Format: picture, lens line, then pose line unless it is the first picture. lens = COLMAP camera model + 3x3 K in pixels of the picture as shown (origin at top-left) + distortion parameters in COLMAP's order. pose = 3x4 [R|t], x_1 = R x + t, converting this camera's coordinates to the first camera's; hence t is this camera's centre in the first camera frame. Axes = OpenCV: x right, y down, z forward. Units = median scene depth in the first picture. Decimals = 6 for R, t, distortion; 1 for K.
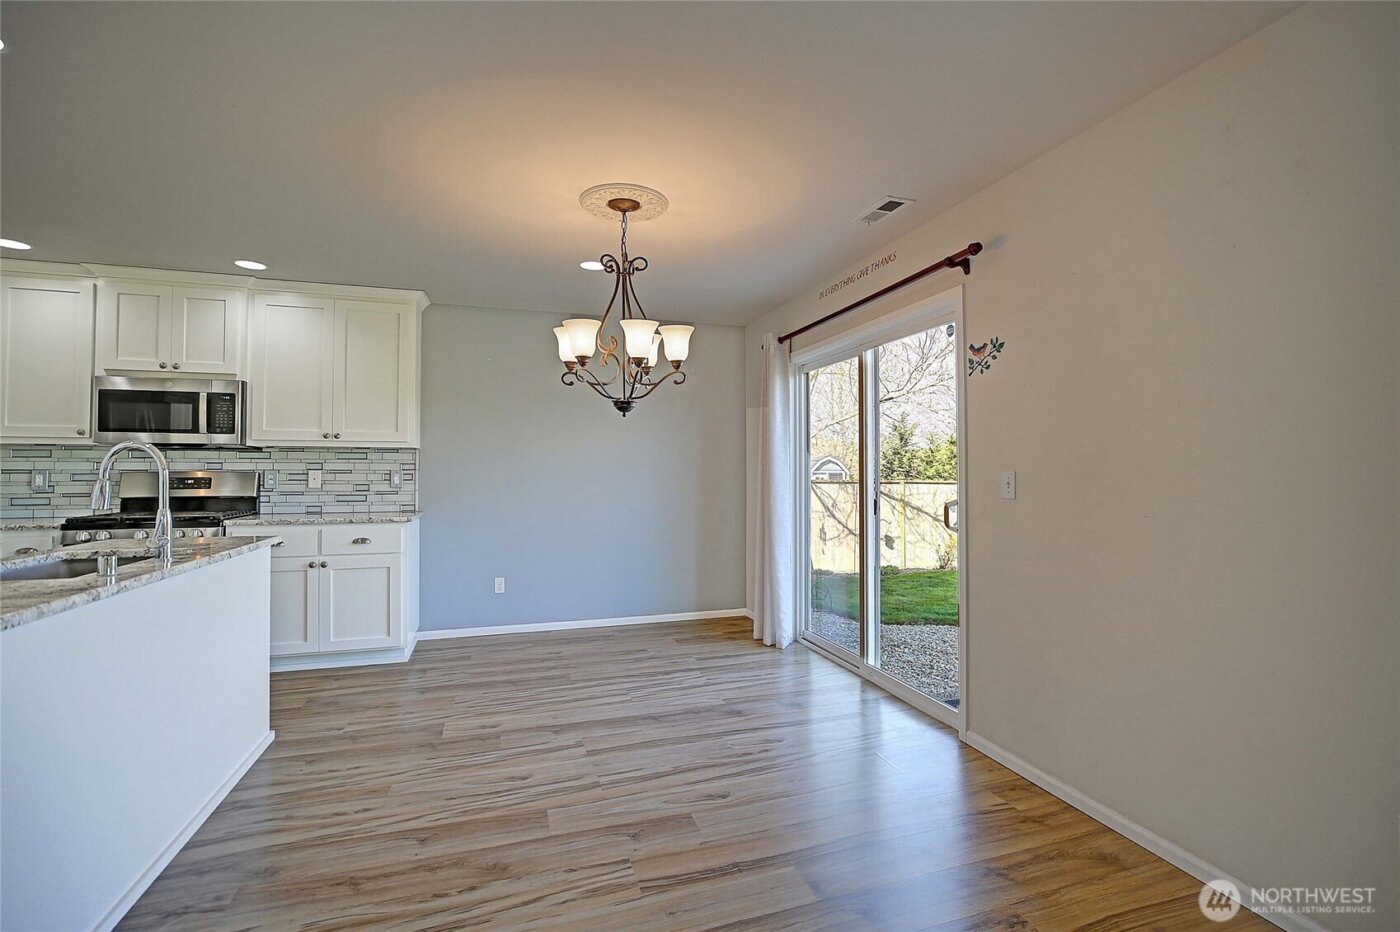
lens RADIAL K [[640.5, 0, 710.0], [0, 640.5, 455.9], [0, 0, 1]] dist [-0.005046, 0.000072]
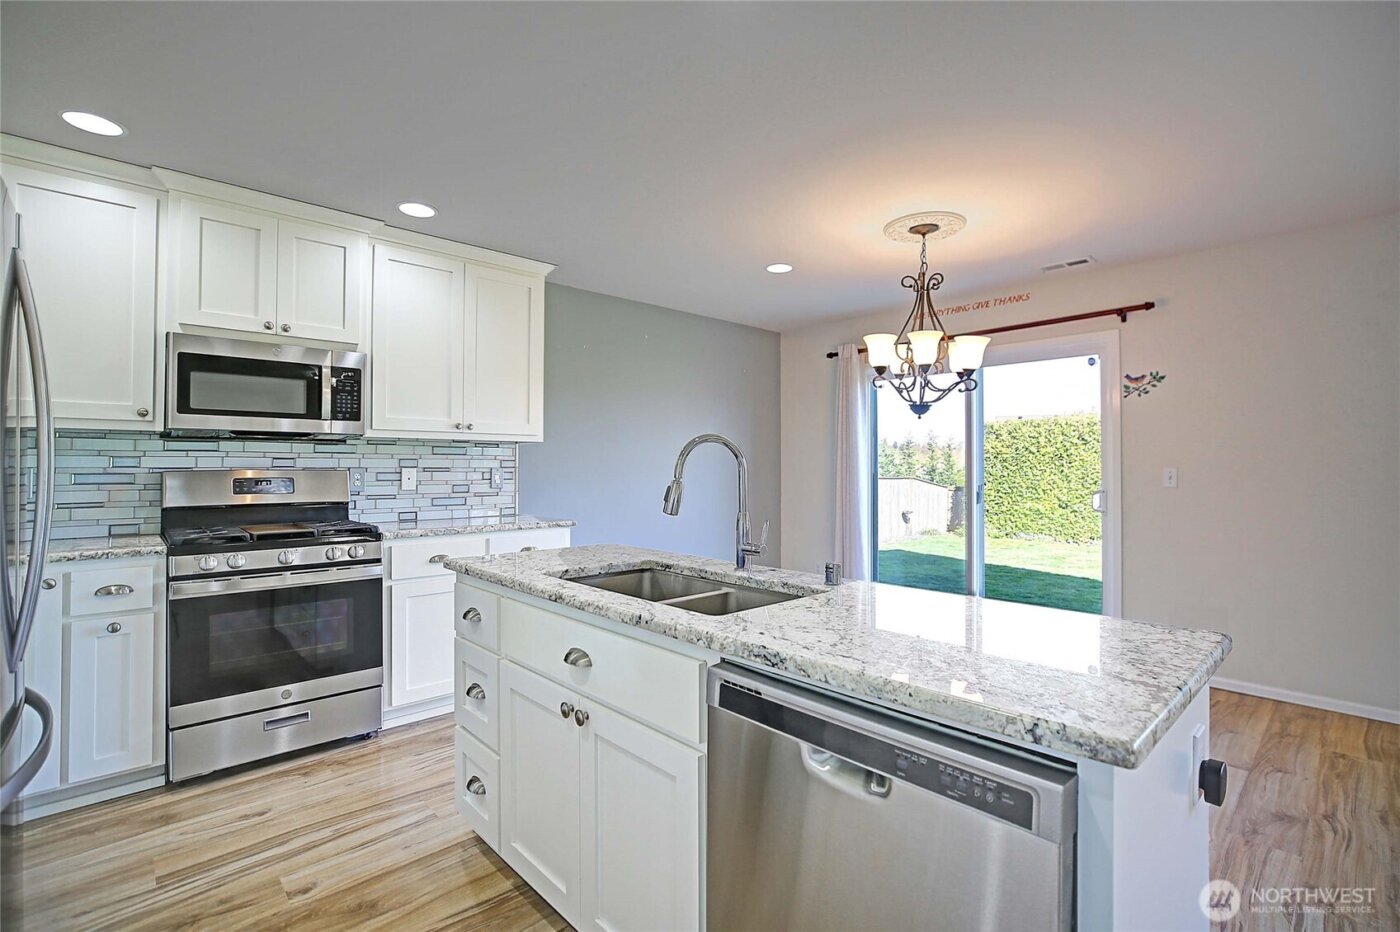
lens RADIAL K [[640.5, 0, 710.0], [0, 640.5, 455.9], [0, 0, 1]] dist [-0.005046, 0.000072]
pose [[0.902652, 0.007372, 0.430309, -0.696999], [-0.009012, 0.999958, 0.001772, 0.002504], [-0.430278, -0.005477, 0.902680, 0.114520]]
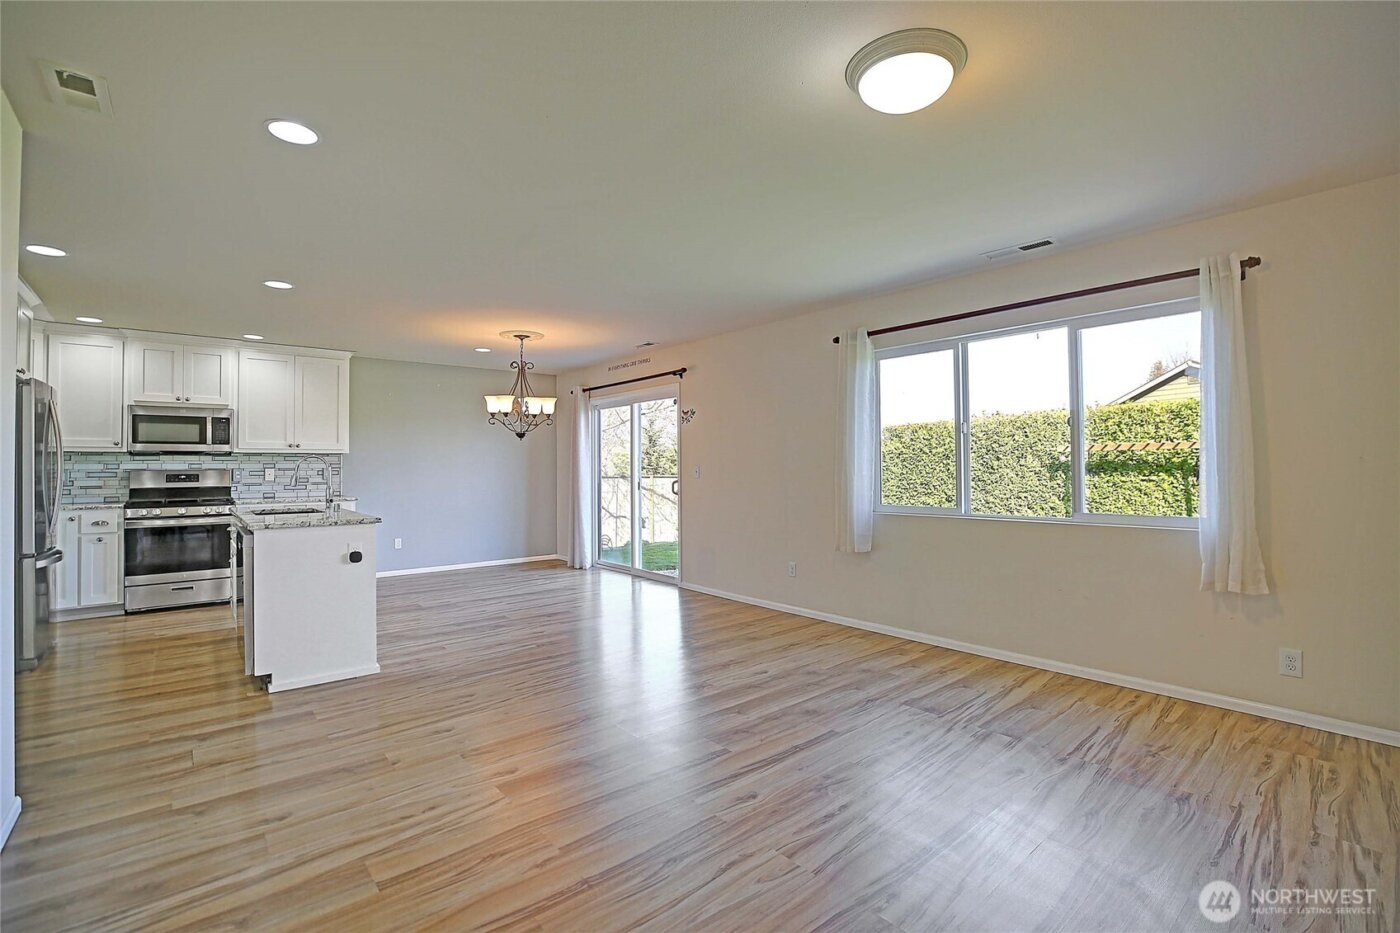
lens RADIAL K [[640.5, 0, 710.0], [0, 640.5, 456.4], [0, 0, 1]] dist [-0.005046, 0.000072]
pose [[0.927111, 0.001386, 0.374785, -0.256451], [-0.002598, 0.999993, 0.002730, -0.013966], [-0.374778, -0.003505, 0.927108, -0.833373]]
